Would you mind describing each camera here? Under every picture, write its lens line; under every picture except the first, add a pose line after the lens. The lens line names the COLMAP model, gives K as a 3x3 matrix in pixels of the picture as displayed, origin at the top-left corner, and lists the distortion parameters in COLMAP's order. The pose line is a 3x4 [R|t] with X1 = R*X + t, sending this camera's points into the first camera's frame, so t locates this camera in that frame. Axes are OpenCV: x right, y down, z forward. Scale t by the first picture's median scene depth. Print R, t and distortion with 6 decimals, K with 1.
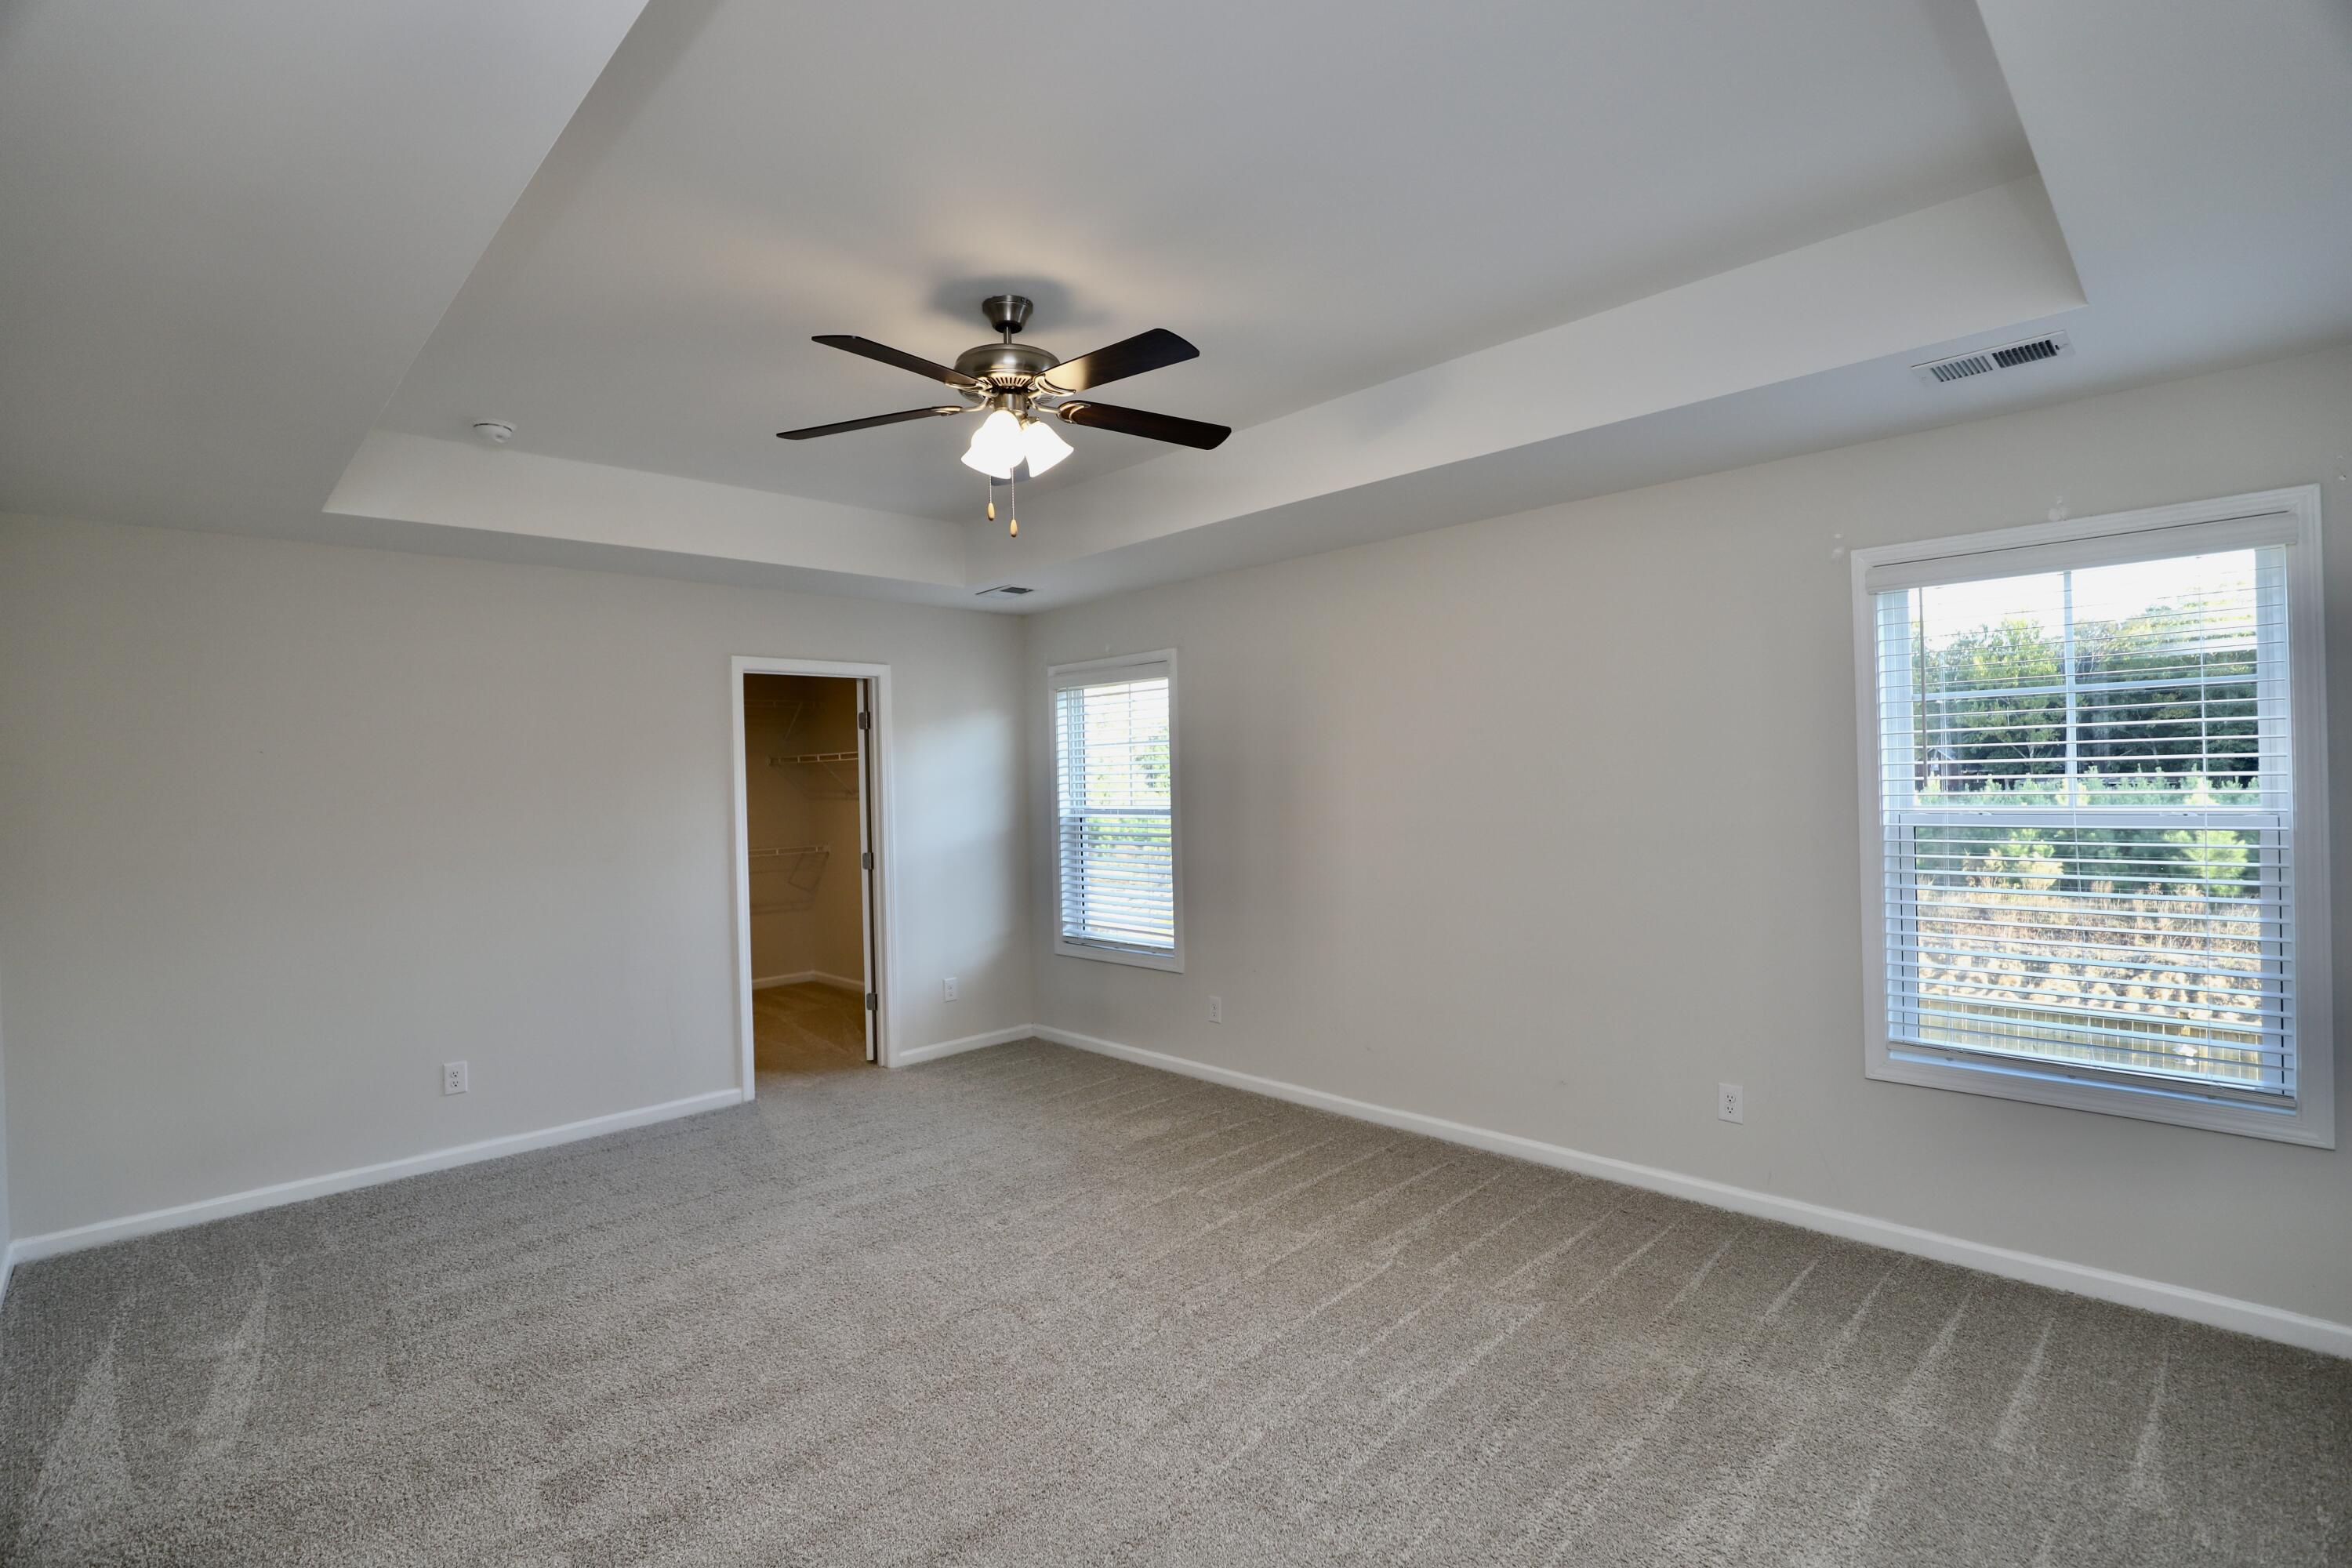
lens RADIAL K [[1082.3, 0, 1182.5], [0, 1082.3, 776.8], [0, 0, 1]] dist [-0.025850, 0.000080]
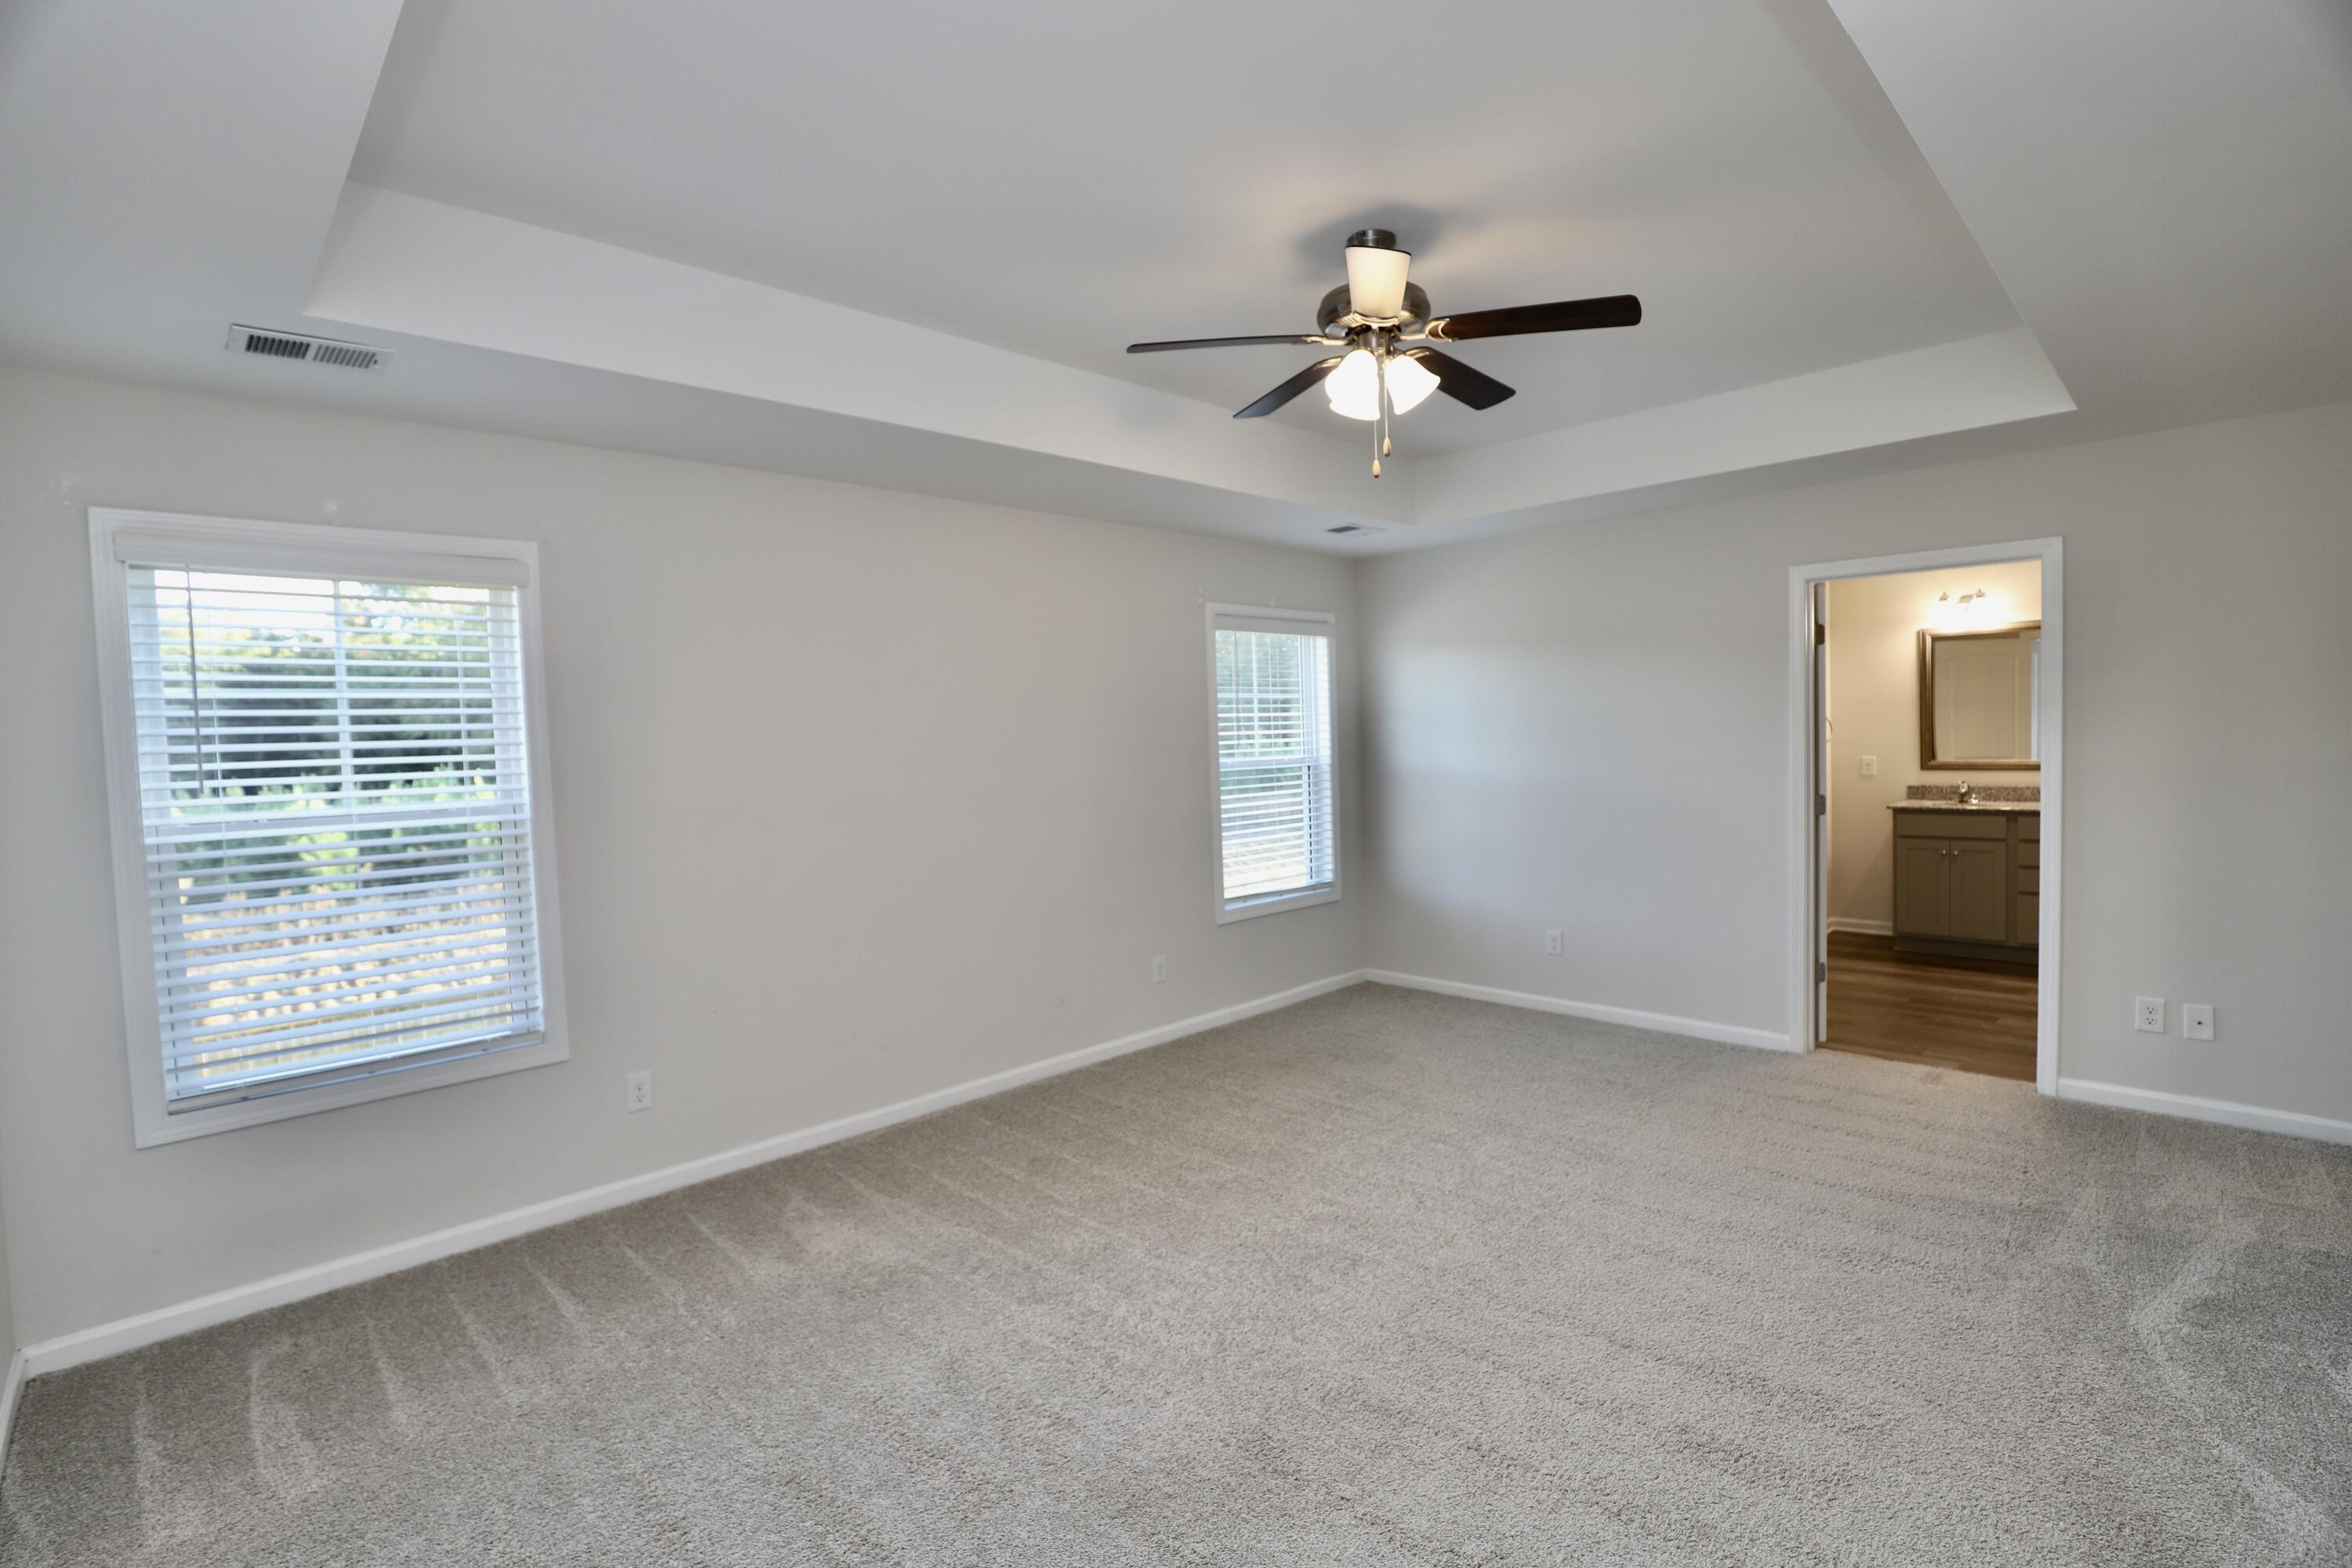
lens RADIAL K [[1082.3, 0, 1182.5], [0, 1082.3, 776.8], [0, 0, 1]] dist [-0.025850, 0.000080]
pose [[0.013024, -0.018273, 0.999748, -0.467950], [0.031772, 0.999336, 0.017852, 0.011768], [-0.999410, 0.031531, 0.013596, 0.476162]]
